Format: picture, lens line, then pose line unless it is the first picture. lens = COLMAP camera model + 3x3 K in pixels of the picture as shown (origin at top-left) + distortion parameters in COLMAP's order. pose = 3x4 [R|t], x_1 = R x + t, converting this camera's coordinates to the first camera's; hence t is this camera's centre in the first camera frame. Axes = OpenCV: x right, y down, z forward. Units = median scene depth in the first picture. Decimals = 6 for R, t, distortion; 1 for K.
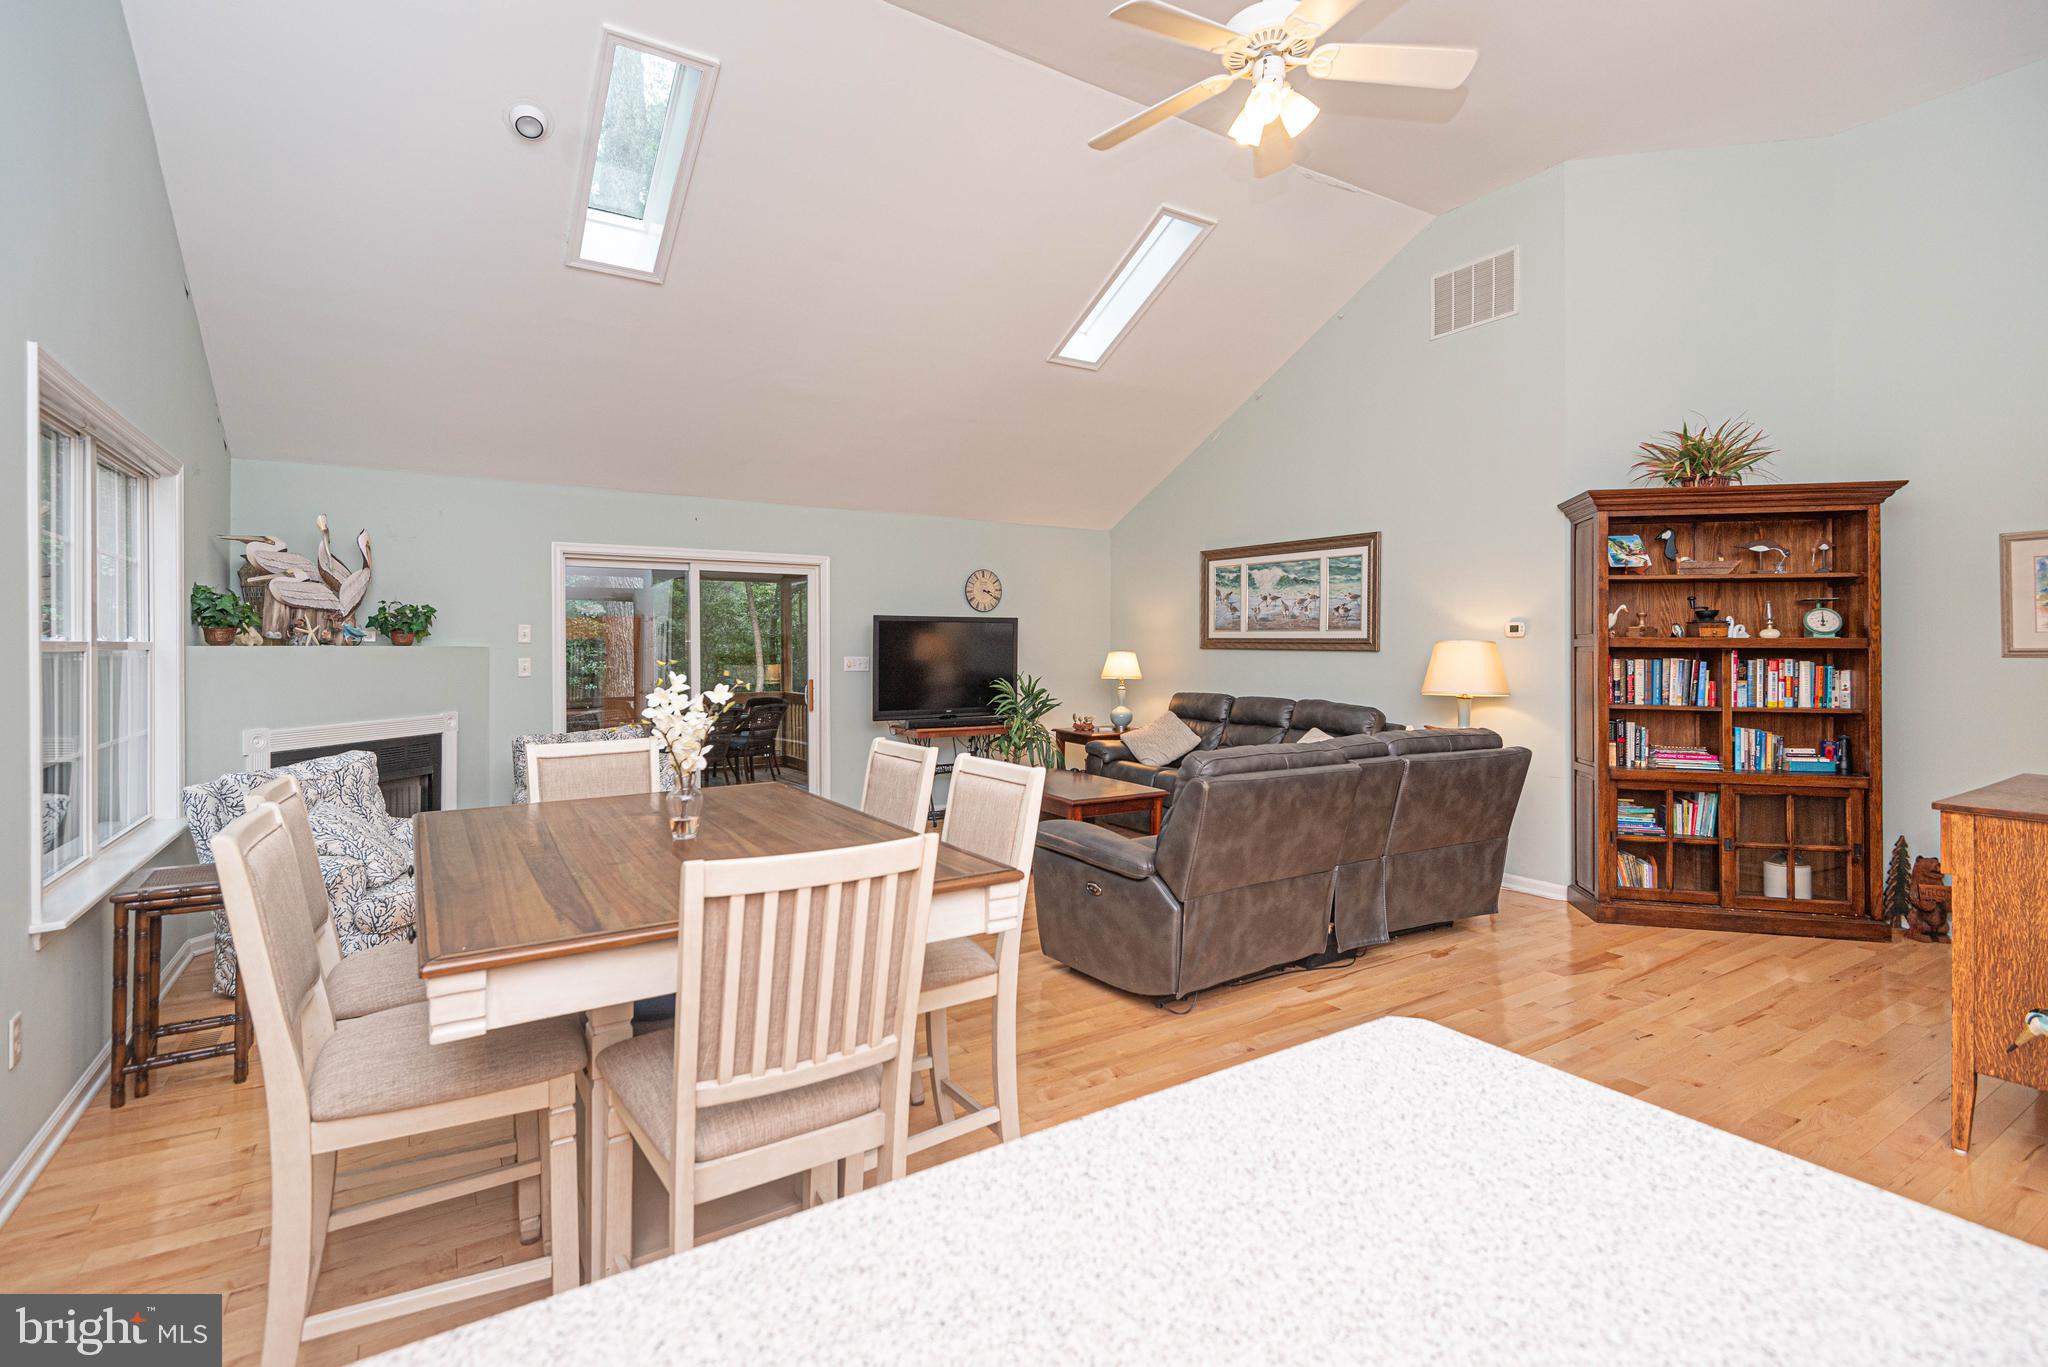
lens RADIAL K [[938.1, 0, 982.0], [0, 938.1, 650.7], [0, 0, 1]] dist [0.019544, -0.000338]
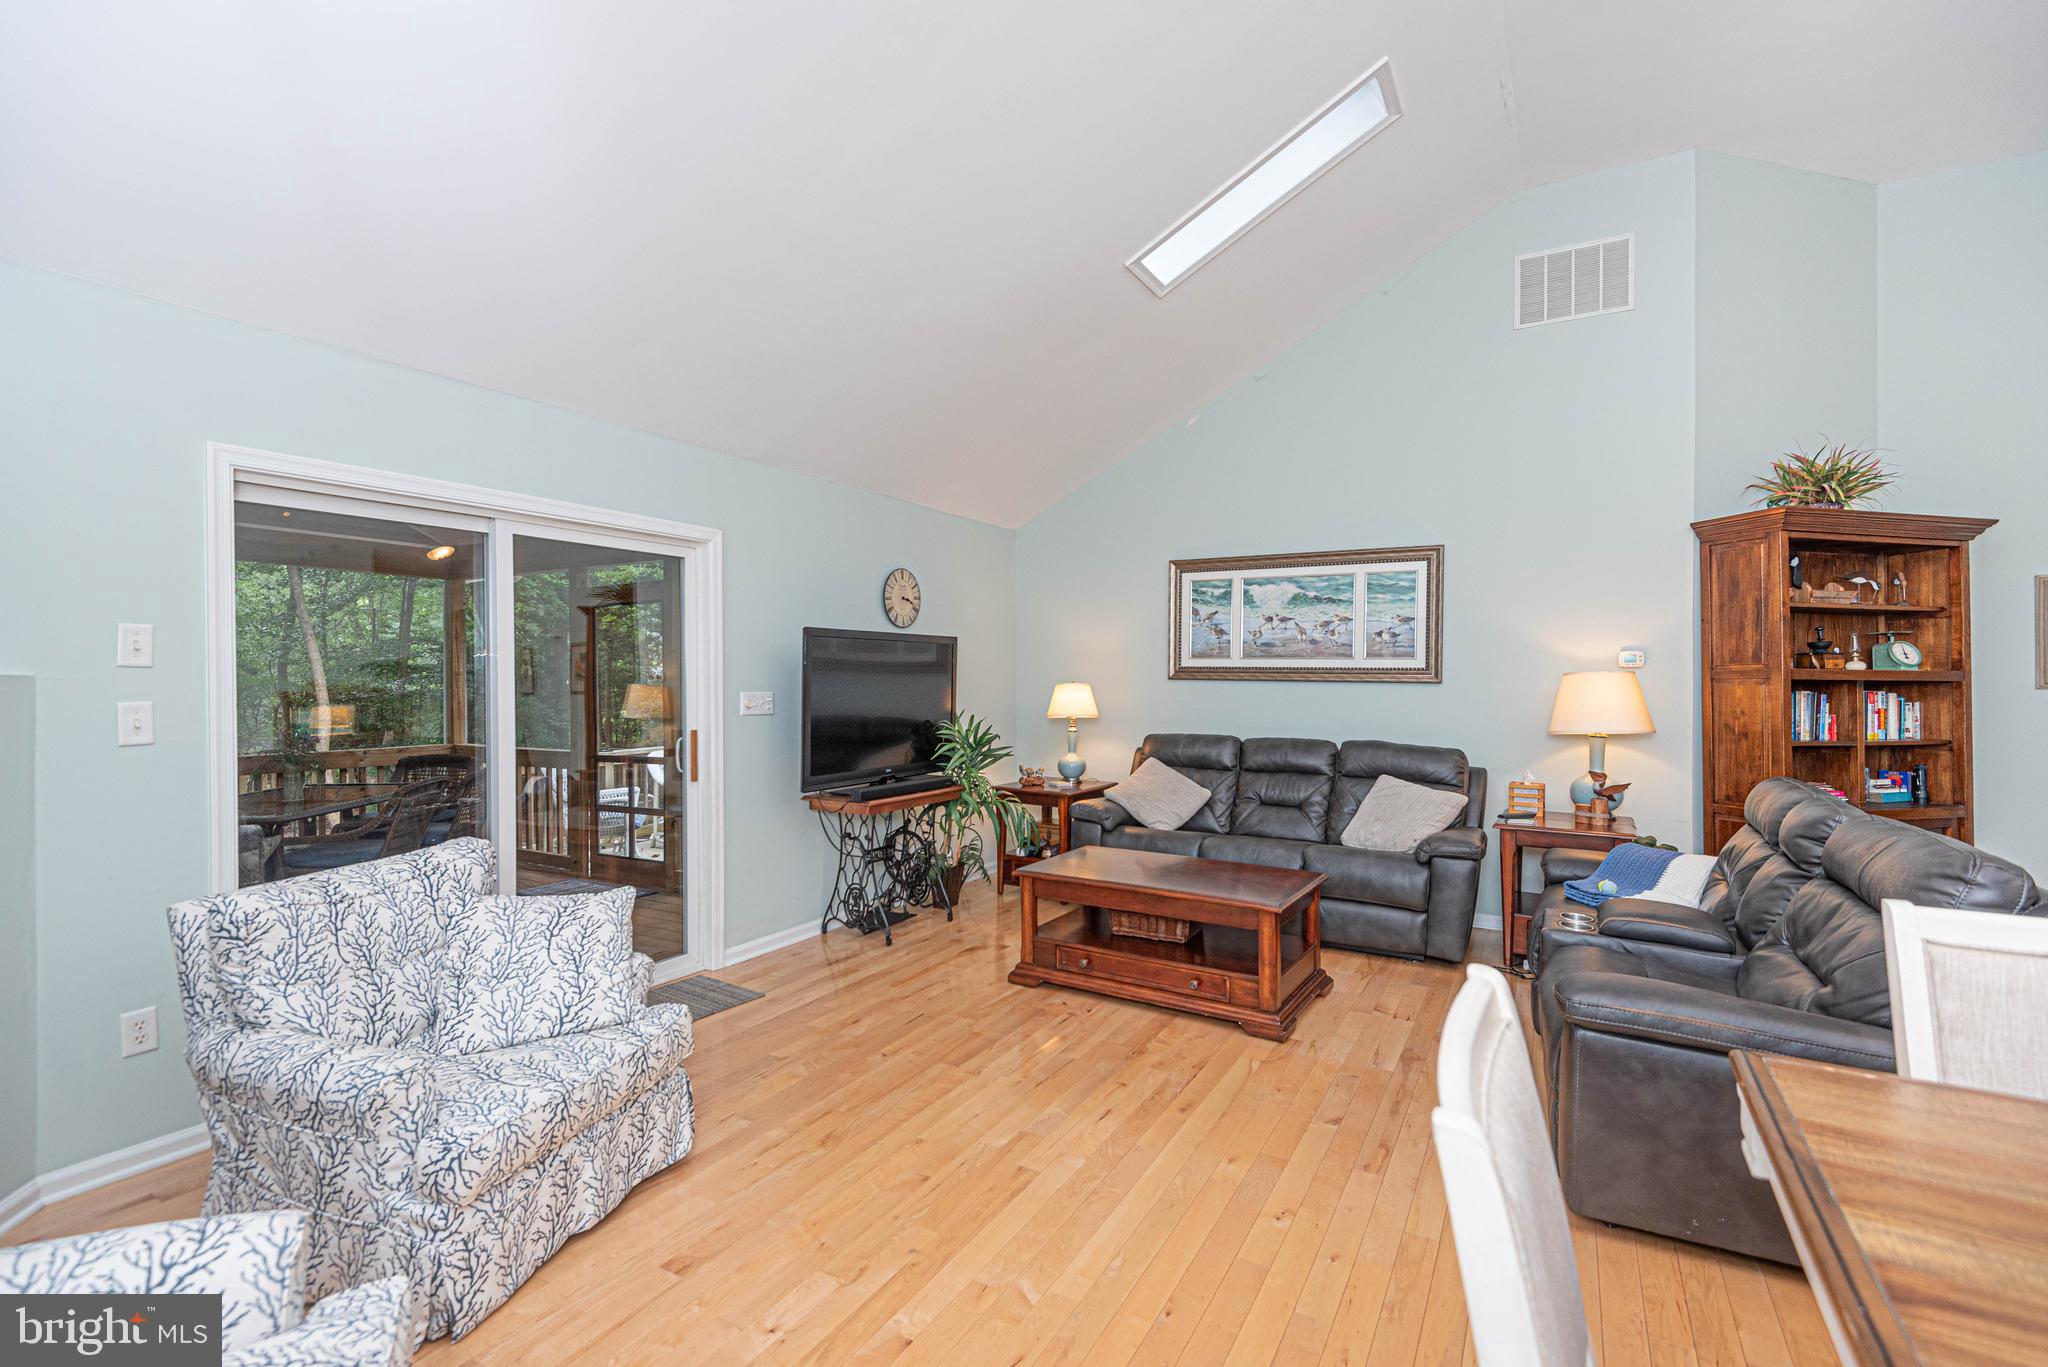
lens RADIAL K [[938.1, 0, 1006.7], [0, 938.1, 681.4], [0, 0, 1]] dist [0.019544, -0.000338]
pose [[0.881347, -0.000055, 0.472469, -0.310033], [-0.000761, 0.999999, 0.001537, -0.001713], [-0.472468, -0.001715, 0.881346, 0.386658]]
